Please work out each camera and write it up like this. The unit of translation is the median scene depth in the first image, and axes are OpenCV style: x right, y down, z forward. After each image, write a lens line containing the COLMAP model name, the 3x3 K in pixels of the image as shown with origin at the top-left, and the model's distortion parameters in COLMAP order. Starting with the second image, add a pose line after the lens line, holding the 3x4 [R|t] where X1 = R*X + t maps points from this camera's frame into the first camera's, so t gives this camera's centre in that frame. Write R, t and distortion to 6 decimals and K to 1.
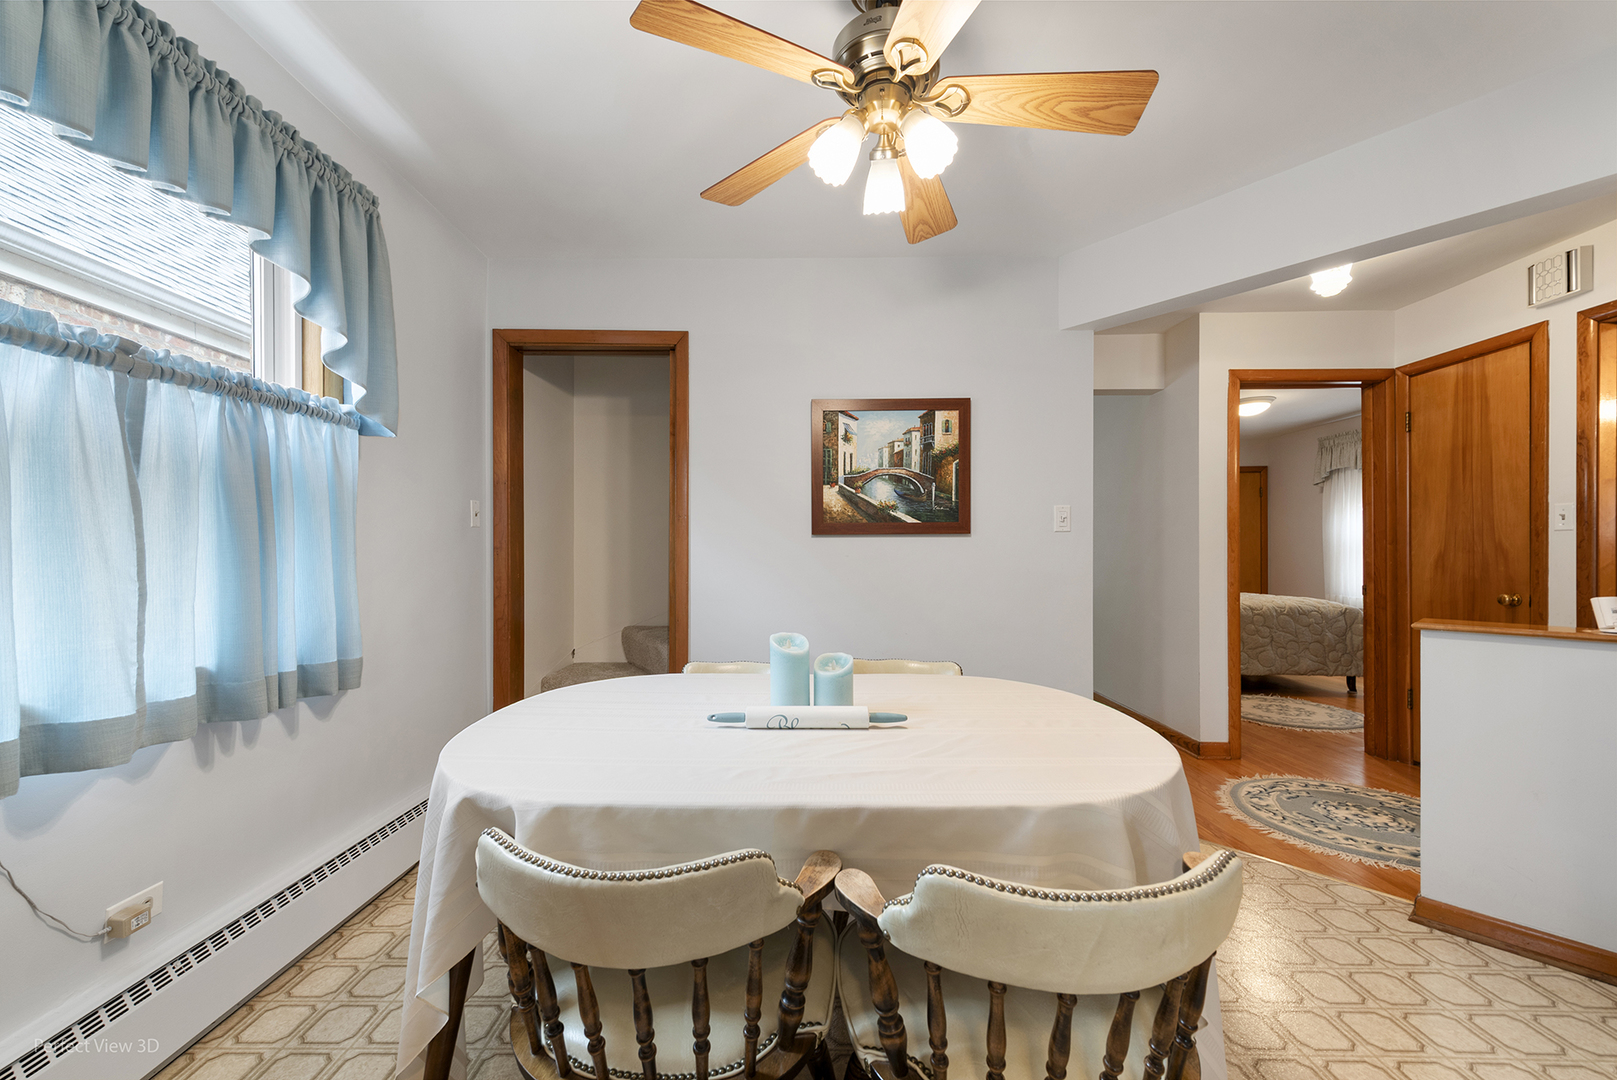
lens RADIAL K [[644.7, 0, 796.4], [0, 644.7, 550.9], [0, 0, 1]] dist [0.002520, 0.000045]
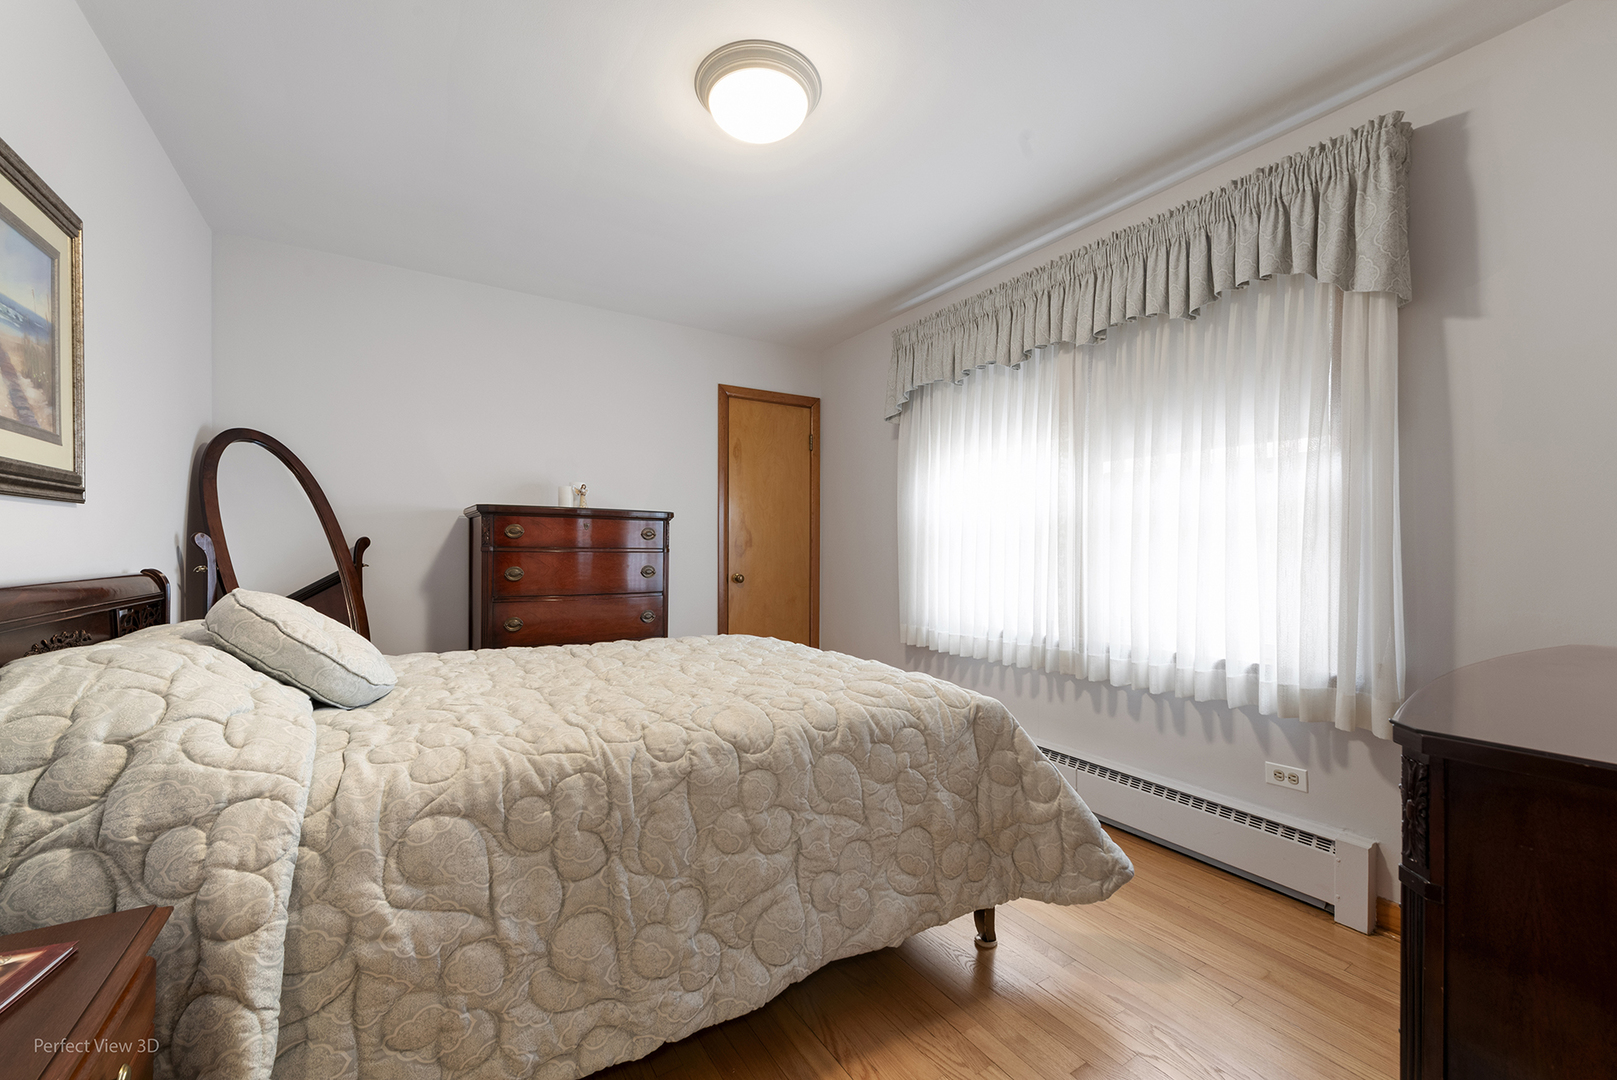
lens RADIAL K [[644.7, 0, 808.5], [0, 644.7, 544.9], [0, 0, 1]] dist [0.002520, 0.000045]
pose [[0.830919, 0.003890, 0.556380, 0.576720], [-0.005632, 0.999983, 0.001420, 0.001973], [-0.556365, -0.004313, 0.830927, 0.755161]]
